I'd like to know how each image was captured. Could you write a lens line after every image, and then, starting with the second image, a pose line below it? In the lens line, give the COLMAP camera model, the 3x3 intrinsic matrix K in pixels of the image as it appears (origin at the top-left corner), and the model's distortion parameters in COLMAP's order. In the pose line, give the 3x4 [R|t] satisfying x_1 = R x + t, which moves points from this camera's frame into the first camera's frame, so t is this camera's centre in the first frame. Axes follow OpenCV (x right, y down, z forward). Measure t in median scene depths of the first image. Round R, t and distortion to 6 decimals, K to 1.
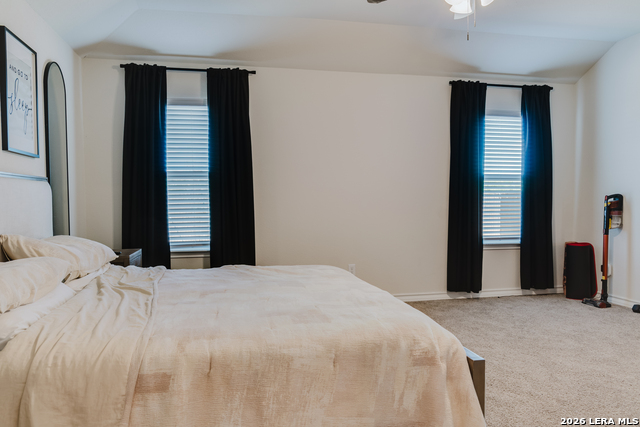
lens RADIAL K [[458.7, 0, 319.2], [0, 458.7, 211.7], [0, 0, 1]] dist [-0.004011, -0.006600]
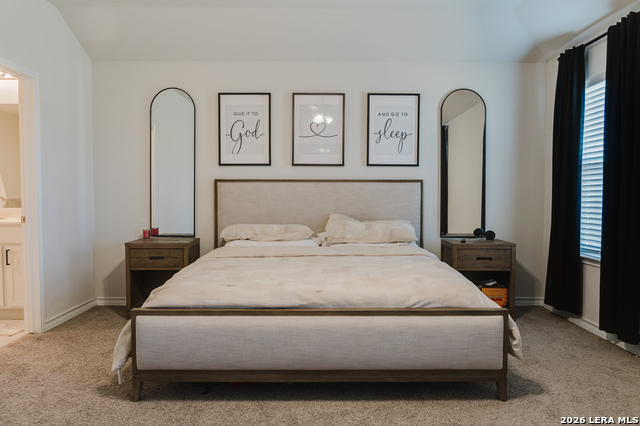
lens RADIAL K [[485.2, 0, 321.5], [0, 485.2, 208.1], [0, 0, 1]] dist [0.000747, -0.007779]
pose [[-0.203726, 0.037961, -0.978292, 0.648432], [-0.037676, 0.998204, 0.046580, -0.027243], [0.978303, 0.046348, -0.201930, 0.671933]]
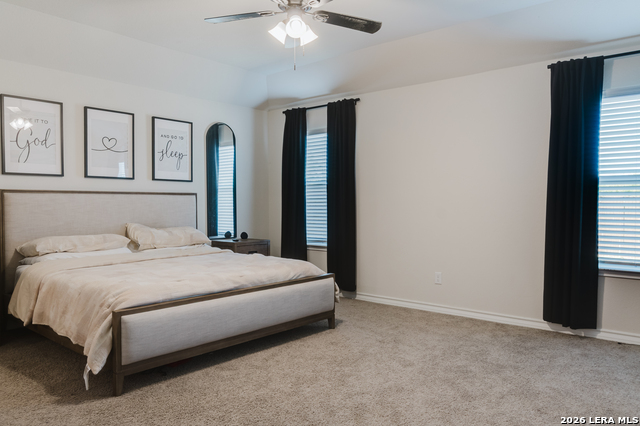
lens RADIAL K [[485.2, 0, 316.0], [0, 485.2, 217.1], [0, 0, 1]] dist [0.000747, -0.007779]
pose [[0.603762, 0.026195, -0.796734, 0.787270], [-0.032368, 0.999441, 0.008331, -0.006044], [0.796507, 0.020759, 0.604272, 0.157139]]
